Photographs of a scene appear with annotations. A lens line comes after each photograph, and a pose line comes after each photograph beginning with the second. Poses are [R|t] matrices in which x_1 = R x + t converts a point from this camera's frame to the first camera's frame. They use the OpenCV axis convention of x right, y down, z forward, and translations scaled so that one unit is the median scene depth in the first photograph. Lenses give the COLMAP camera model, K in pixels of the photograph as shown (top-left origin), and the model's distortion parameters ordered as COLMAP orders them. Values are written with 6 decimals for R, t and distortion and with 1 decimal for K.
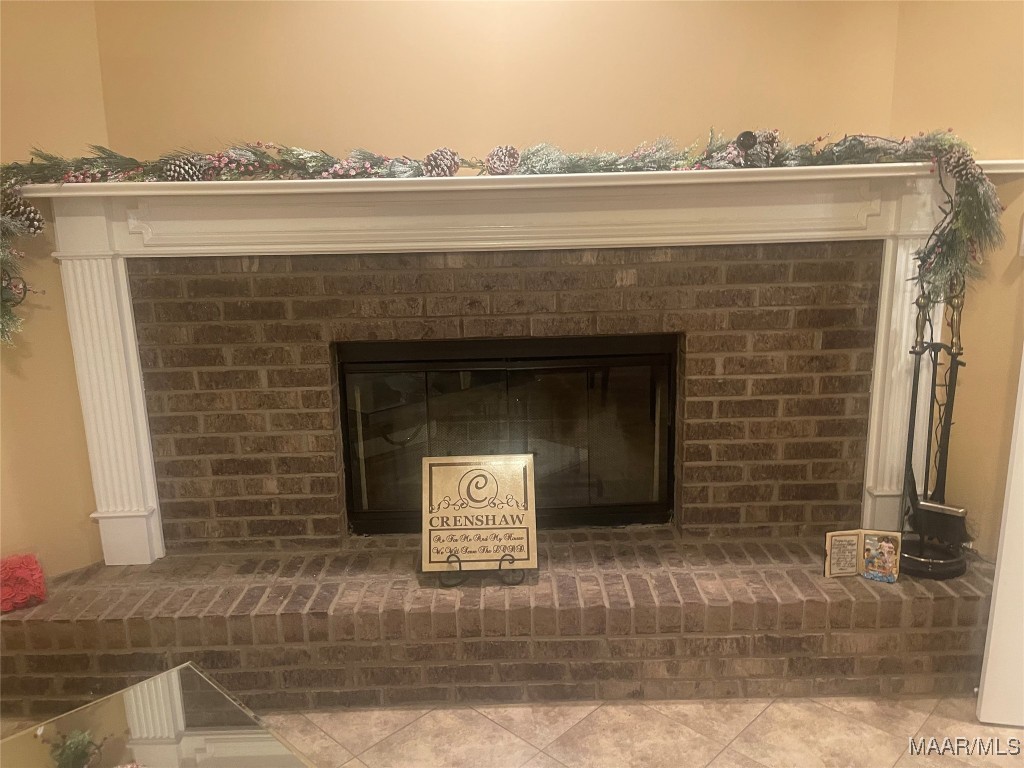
lens RADIAL K [[767.3, 0, 512.0], [0, 767.3, 384.0], [0, 0, 1]] dist [0.004377, 0.001988]
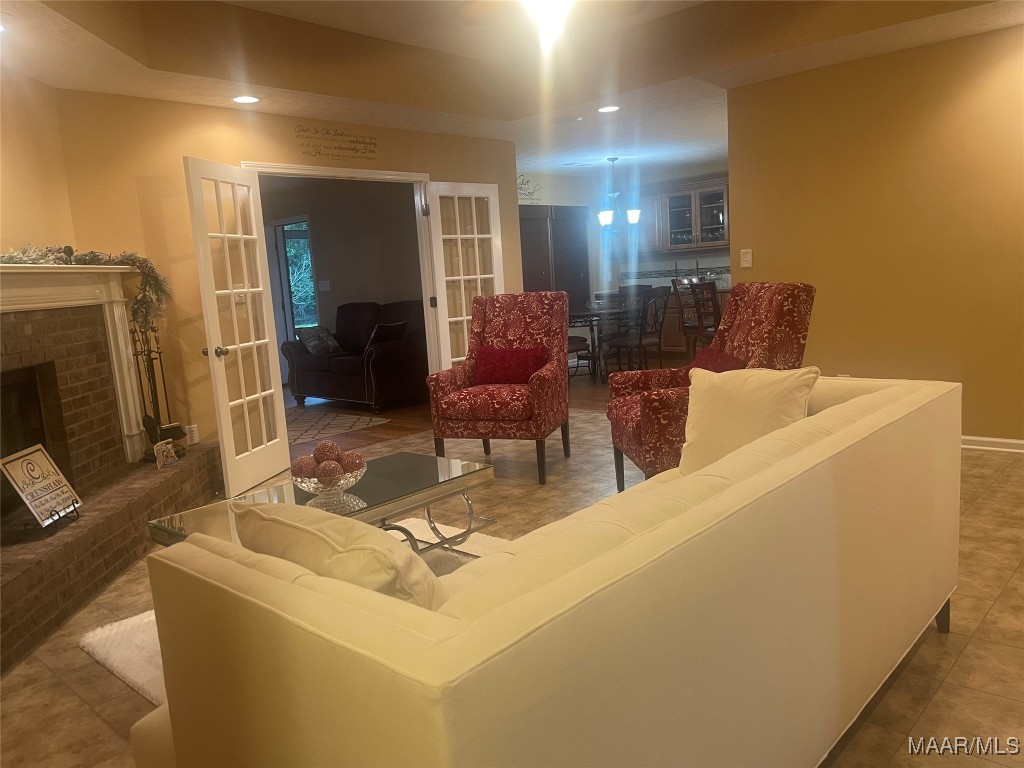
lens RADIAL K [[767.3, 0, 512.0], [0, 767.3, 384.0], [0, 0, 1]] dist [0.004377, 0.001988]
pose [[-0.030886, -0.116739, 0.992682, -1.503047], [0.247513, 0.961330, 0.120753, 0.024711], [-0.968392, 0.249432, -0.000797, 0.066928]]
